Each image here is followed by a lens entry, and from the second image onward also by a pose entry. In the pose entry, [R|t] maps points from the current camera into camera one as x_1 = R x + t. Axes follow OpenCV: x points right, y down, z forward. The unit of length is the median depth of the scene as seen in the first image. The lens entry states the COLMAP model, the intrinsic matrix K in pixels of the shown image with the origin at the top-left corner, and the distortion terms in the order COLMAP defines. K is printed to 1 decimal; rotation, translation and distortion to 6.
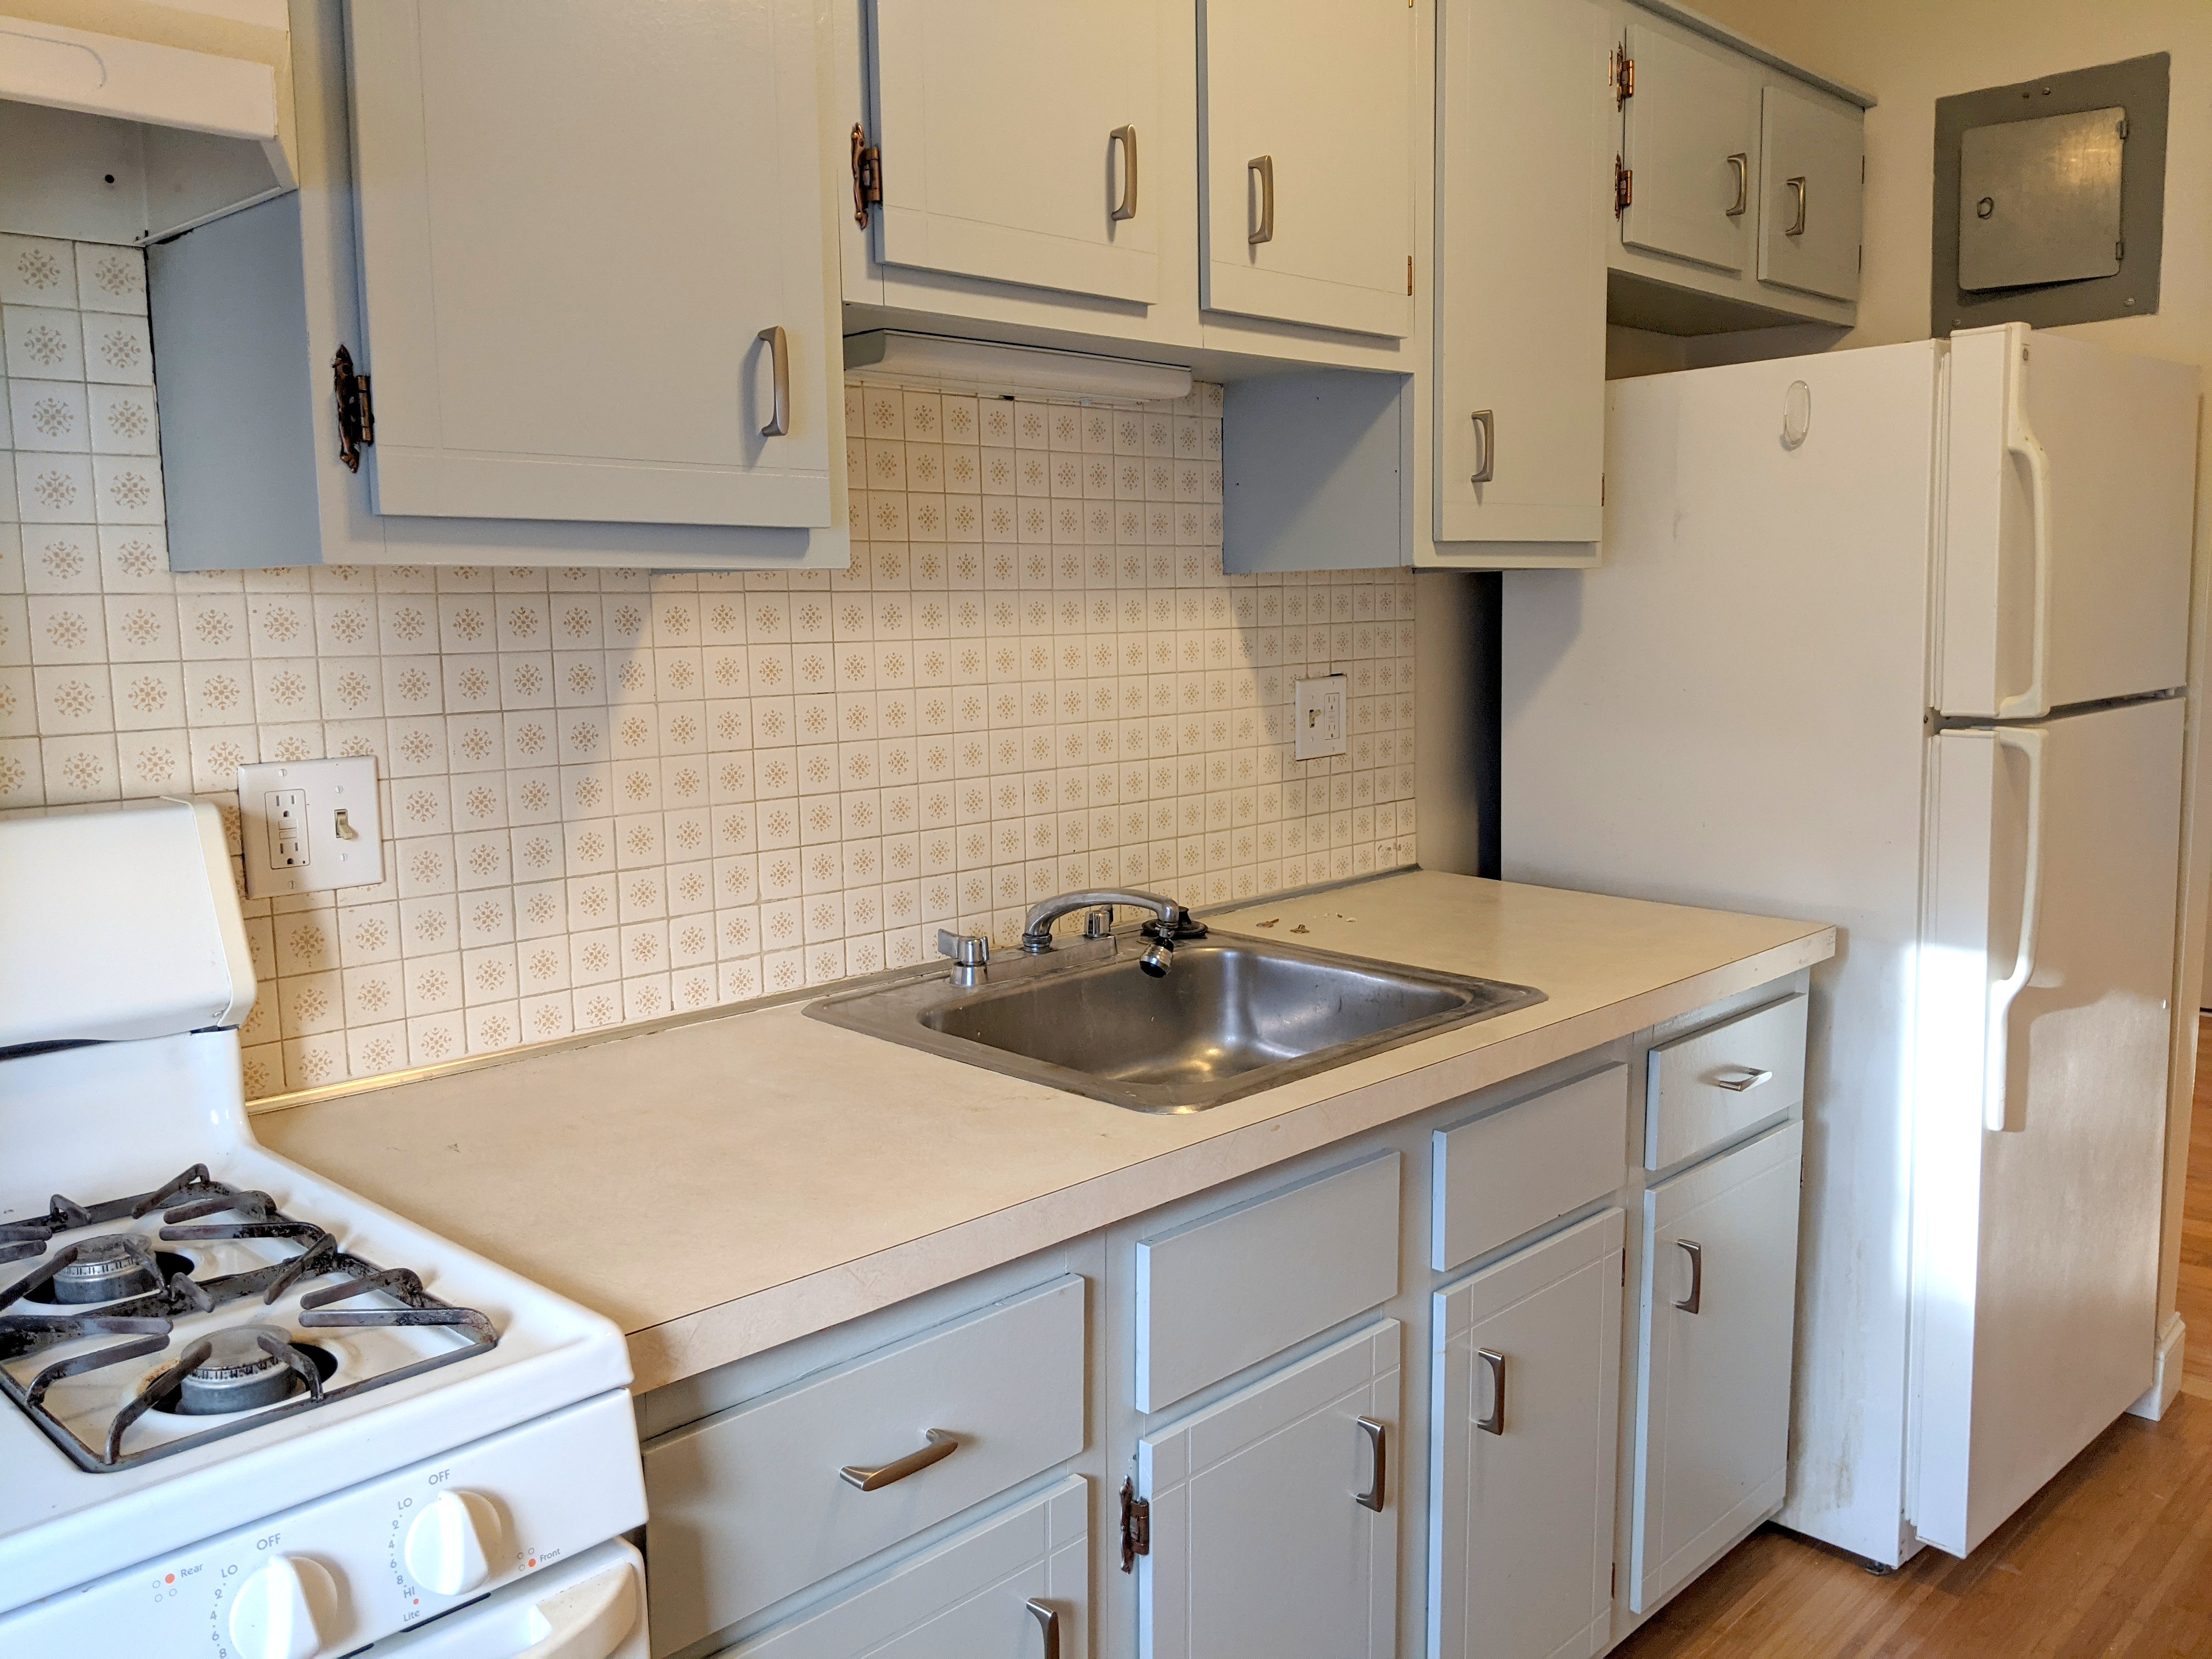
lens RADIAL K [[1780.6, 0, 1089.0], [0, 1780.6, 833.5], [0, 0, 1]] dist [0.037411, -0.057915]
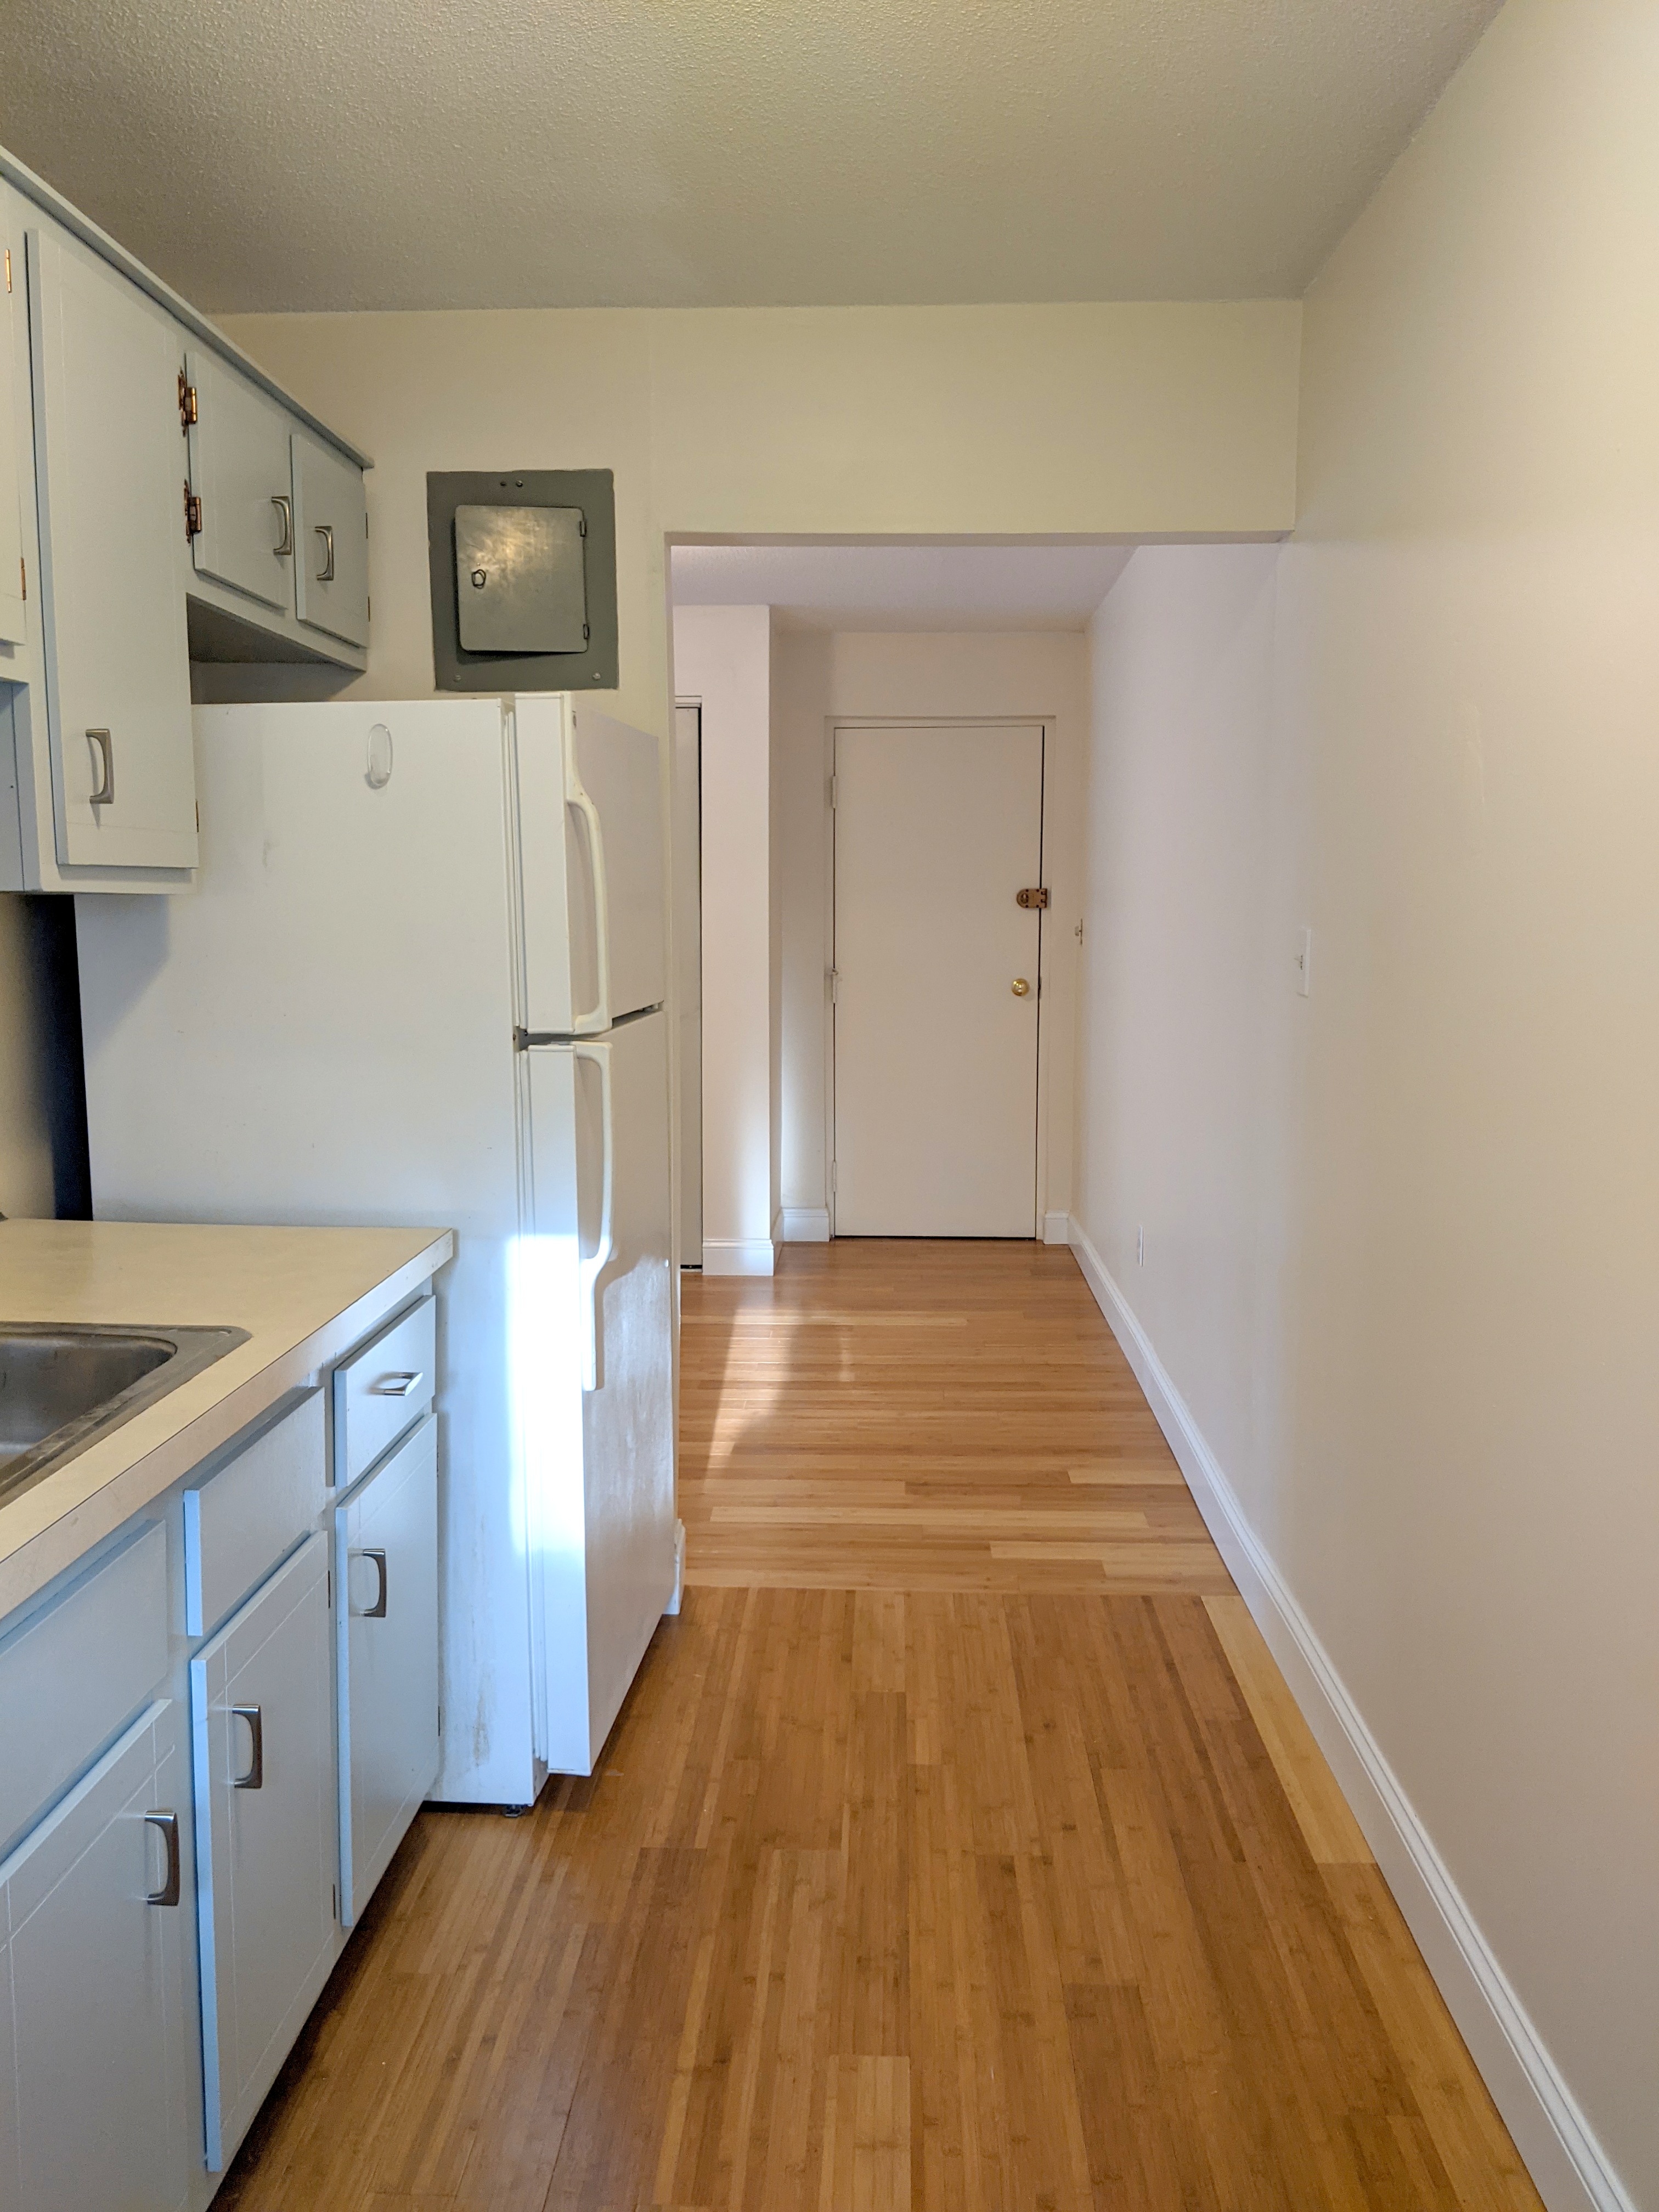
lens RADIAL K [[1791.9, 0, 829.5], [0, 1791.9, 1106.0], [0, 0, 1]] dist [0.092824, -0.178177]
pose [[0.734486, -0.063890, 0.675610, -0.143139], [0.078807, 0.996853, 0.008594, -0.013718], [-0.674033, 0.046930, 0.737209, 0.035490]]
